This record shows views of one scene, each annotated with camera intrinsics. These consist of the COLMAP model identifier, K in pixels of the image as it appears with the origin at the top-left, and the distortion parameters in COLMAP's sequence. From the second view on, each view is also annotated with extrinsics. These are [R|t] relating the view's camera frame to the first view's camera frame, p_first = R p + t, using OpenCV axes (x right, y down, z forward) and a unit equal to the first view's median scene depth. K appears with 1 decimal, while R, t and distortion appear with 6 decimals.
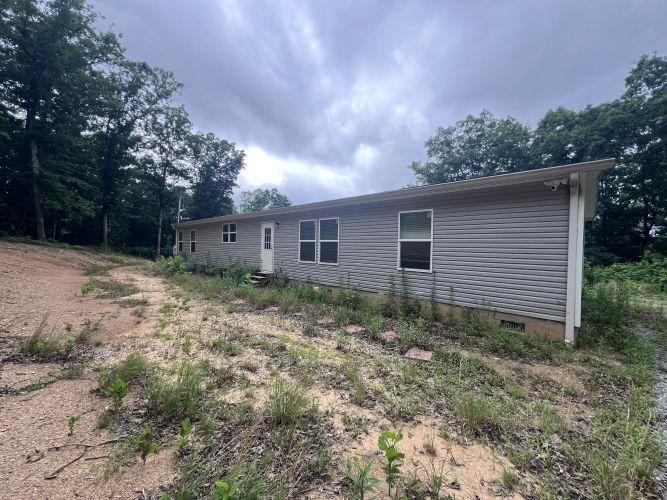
lens RADIAL K [[266.6, 0, 333.3], [0, 266.6, 254.9], [0, 0, 1]] dist [-0.001273, 0.000623]
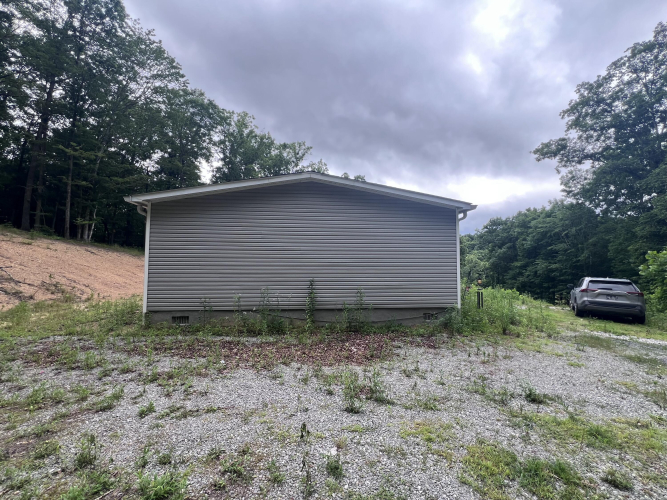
lens RADIAL K [[266.6, 0, 333.2], [0, 266.6, 252.8], [0, 0, 1]] dist [-0.001273, 0.000623]
pose [[0.747951, -0.057869, -0.661227, 0.409310], [0.004608, 0.996621, -0.082010, 0.012475], [0.663738, 0.058292, 0.745690, 0.099317]]
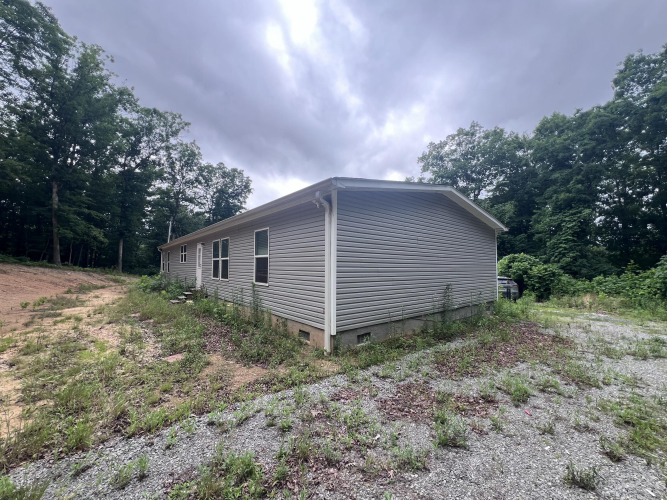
lens RADIAL K [[266.6, 0, 331.5], [0, 266.6, 253.6], [0, 0, 1]] dist [-0.001273, 0.000623]
pose [[0.993112, -0.026720, -0.114081, 0.152391], [0.018470, 0.997177, -0.072774, 0.004241], [0.115703, 0.070166, 0.990802, -0.009468]]
